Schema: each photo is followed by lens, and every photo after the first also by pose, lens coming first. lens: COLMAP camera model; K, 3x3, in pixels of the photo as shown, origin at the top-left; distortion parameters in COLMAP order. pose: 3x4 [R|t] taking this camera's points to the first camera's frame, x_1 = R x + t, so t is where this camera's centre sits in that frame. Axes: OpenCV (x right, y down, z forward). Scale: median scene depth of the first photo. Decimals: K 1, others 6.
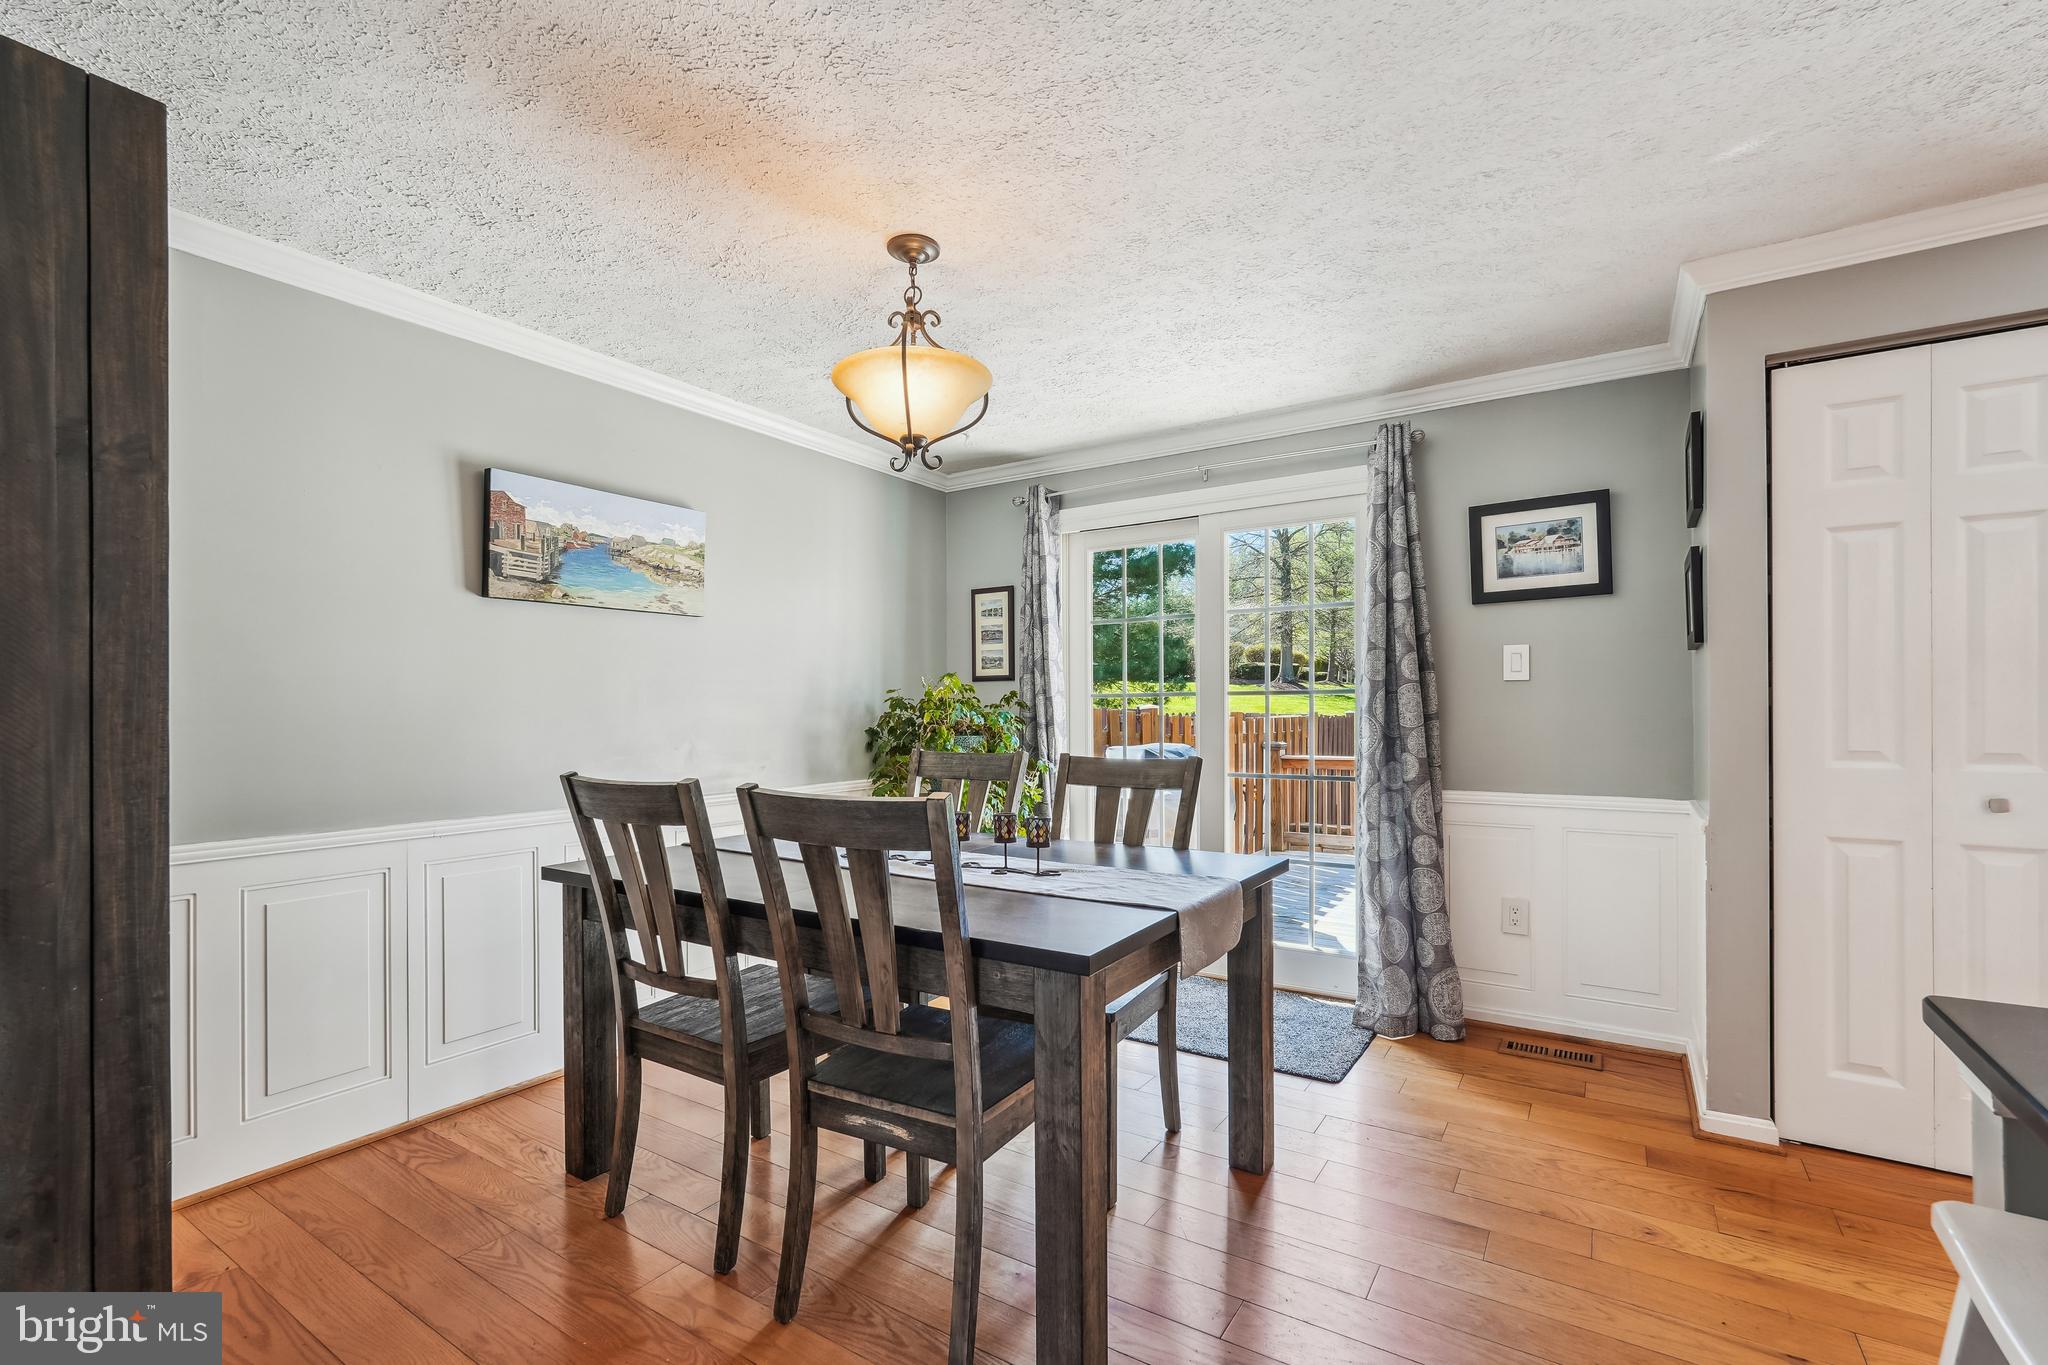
lens RADIAL K [[903.4, 0, 1024.2], [0, 903.4, 709.6], [0, 0, 1]] dist [-0.000646, 0.000124]
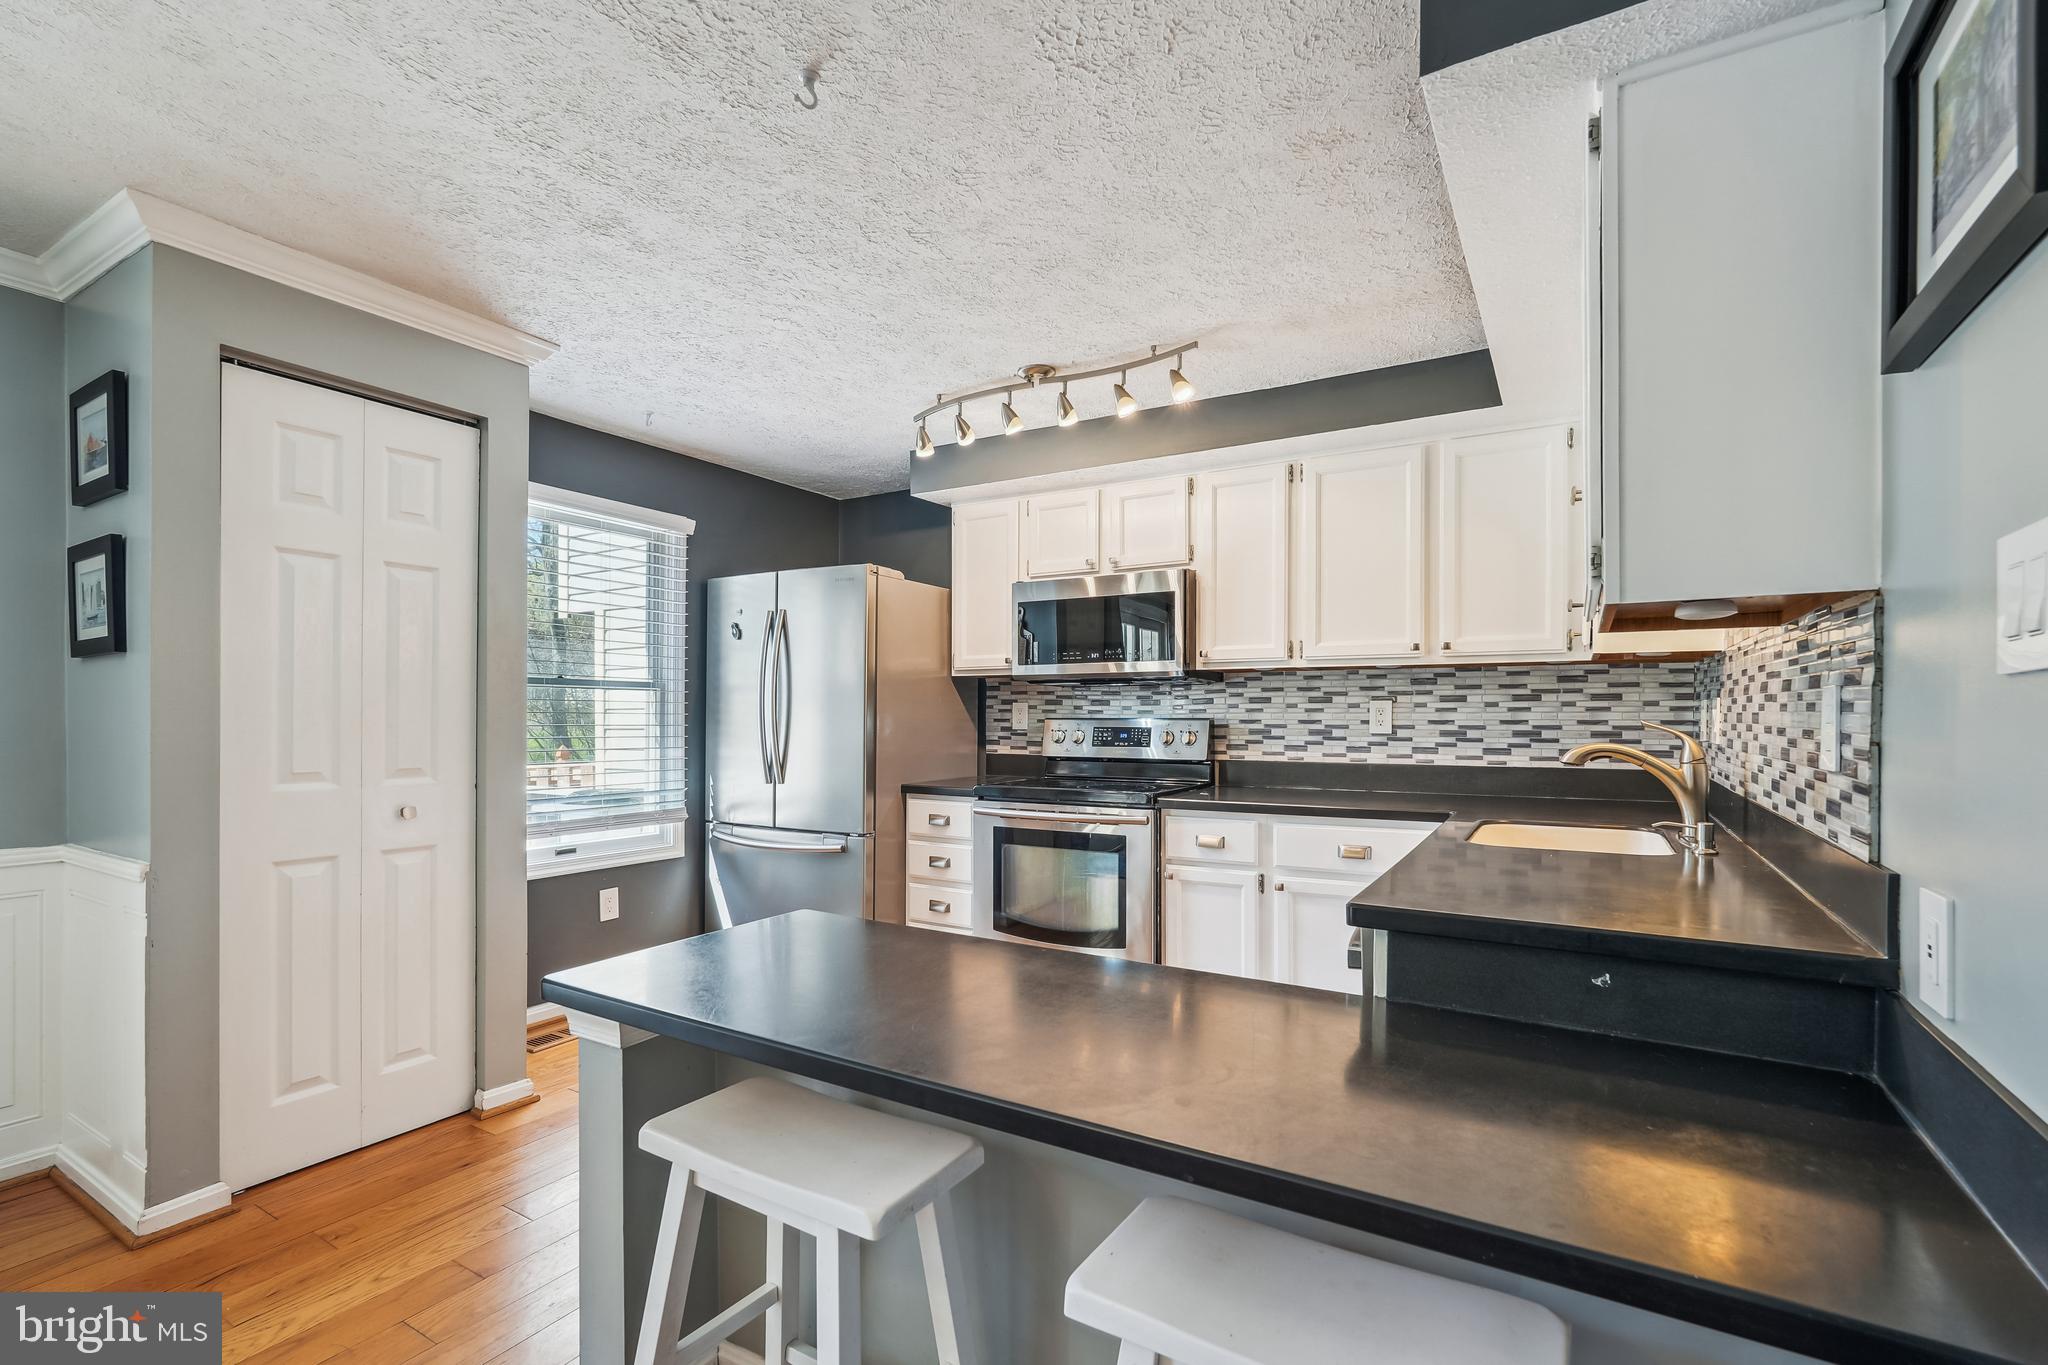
lens RADIAL K [[924.9, 0, 1027.3], [0, 924.9, 722.1], [0, 0, 1]] dist [-0.001746, 0.000304]
pose [[-0.044865, -0.001446, 0.998992, -0.145236], [-0.004356, 0.999990, 0.001251, -0.015510], [-0.998984, -0.004296, -0.044871, 0.228959]]
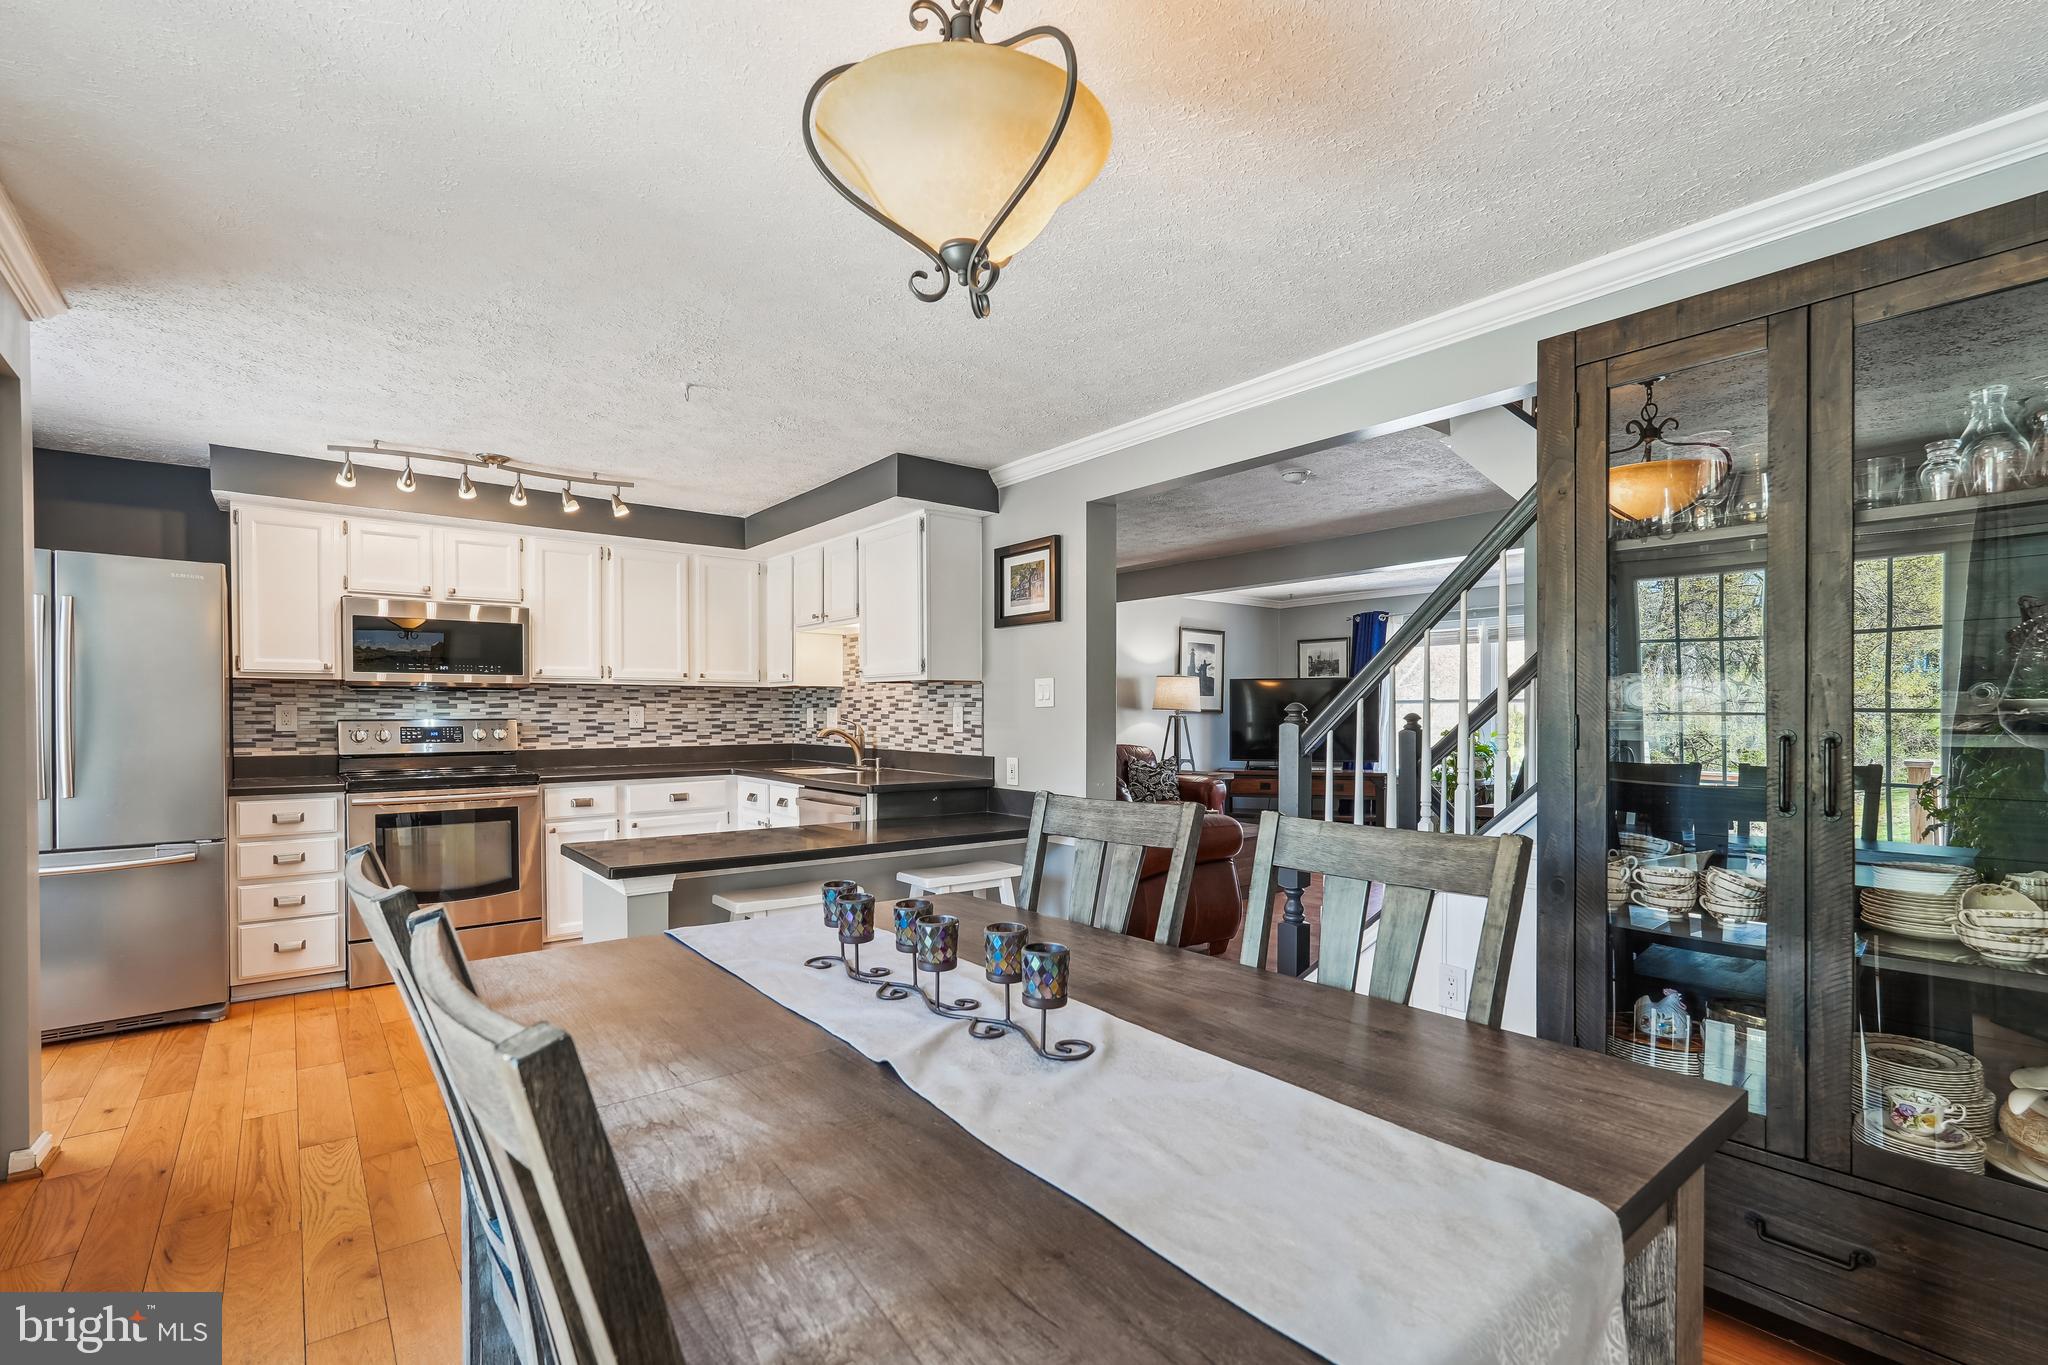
lens RADIAL K [[924.9, 0, 1027.3], [0, 924.9, 722.1], [0, 0, 1]] dist [-0.001746, 0.000304]
pose [[-0.951478, 0.005796, 0.307664, -0.317529], [0.007168, 0.999969, 0.003329, -0.012506], [-0.307635, 0.005373, -0.951489, 1.470541]]
